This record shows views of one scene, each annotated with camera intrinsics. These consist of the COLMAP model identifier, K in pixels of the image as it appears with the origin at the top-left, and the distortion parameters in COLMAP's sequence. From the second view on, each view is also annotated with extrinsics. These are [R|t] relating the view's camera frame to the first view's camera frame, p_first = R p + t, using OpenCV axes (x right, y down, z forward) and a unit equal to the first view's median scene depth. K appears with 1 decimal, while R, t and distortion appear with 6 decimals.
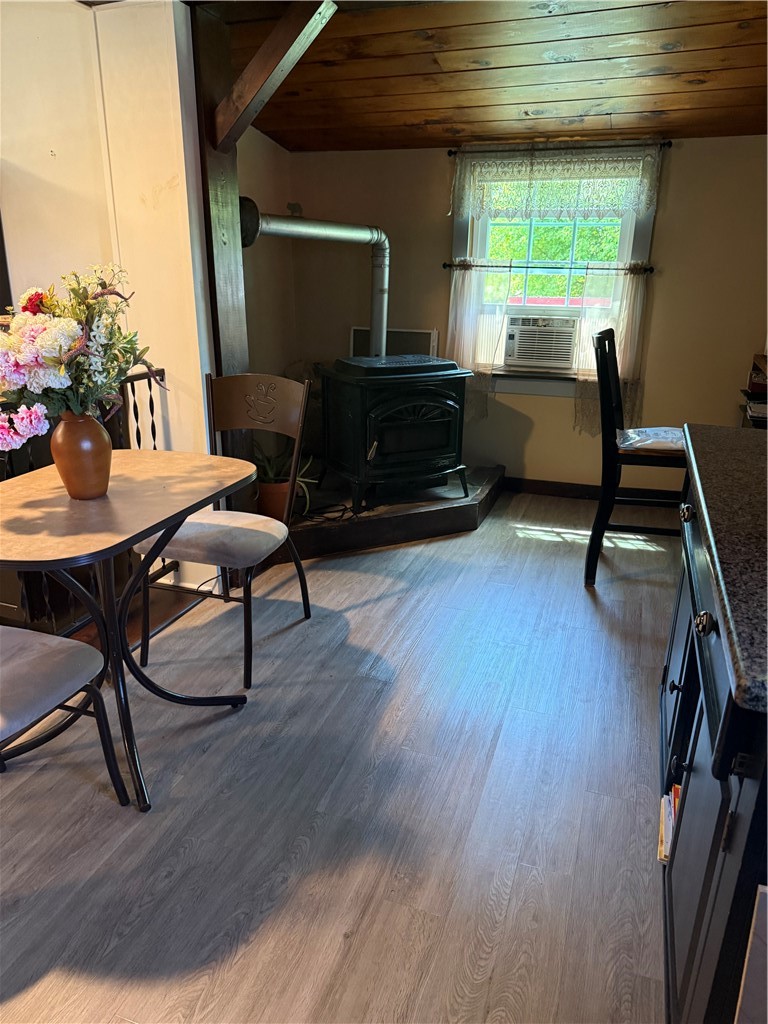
lens RADIAL K [[727.7, 0, 387.0], [0, 727.7, 491.4], [0, 0, 1]] dist [0.089139, -0.115436]
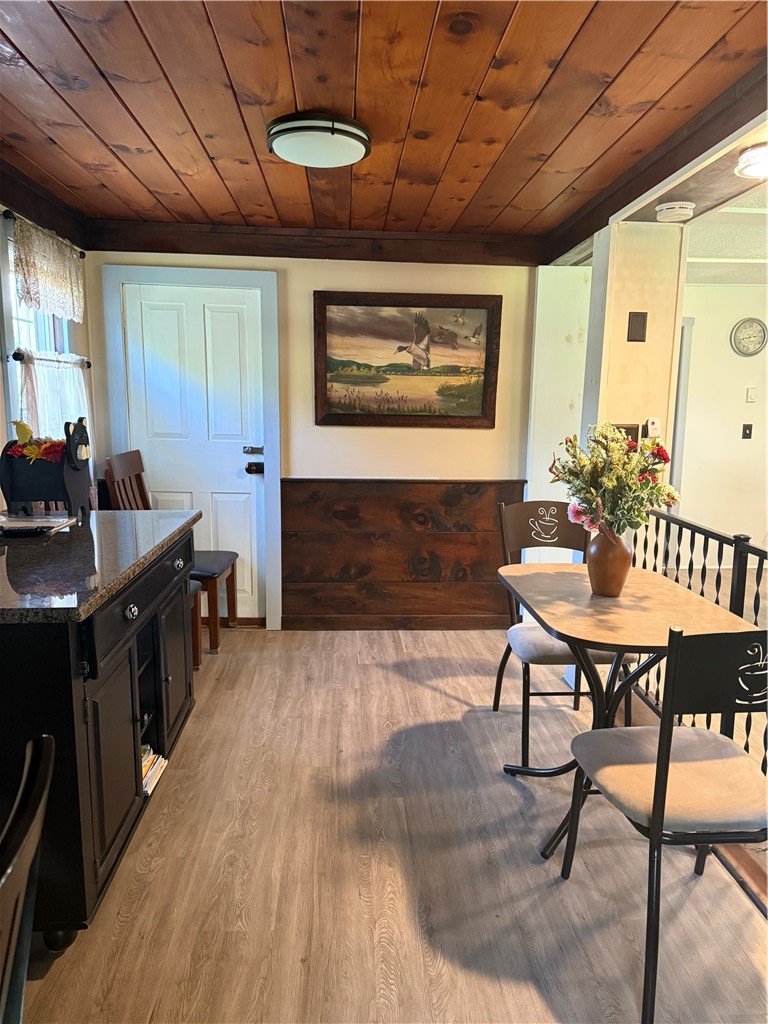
lens RADIAL K [[727.7, 0, 387.0], [0, 727.7, 491.4], [0, 0, 1]] dist [0.089139, -0.115436]
pose [[-0.924540, 0.020361, -0.380540, 0.417693], [-0.140906, 0.909539, 0.391004, -0.586863], [0.354077, 0.415120, -0.838036, 1.812992]]
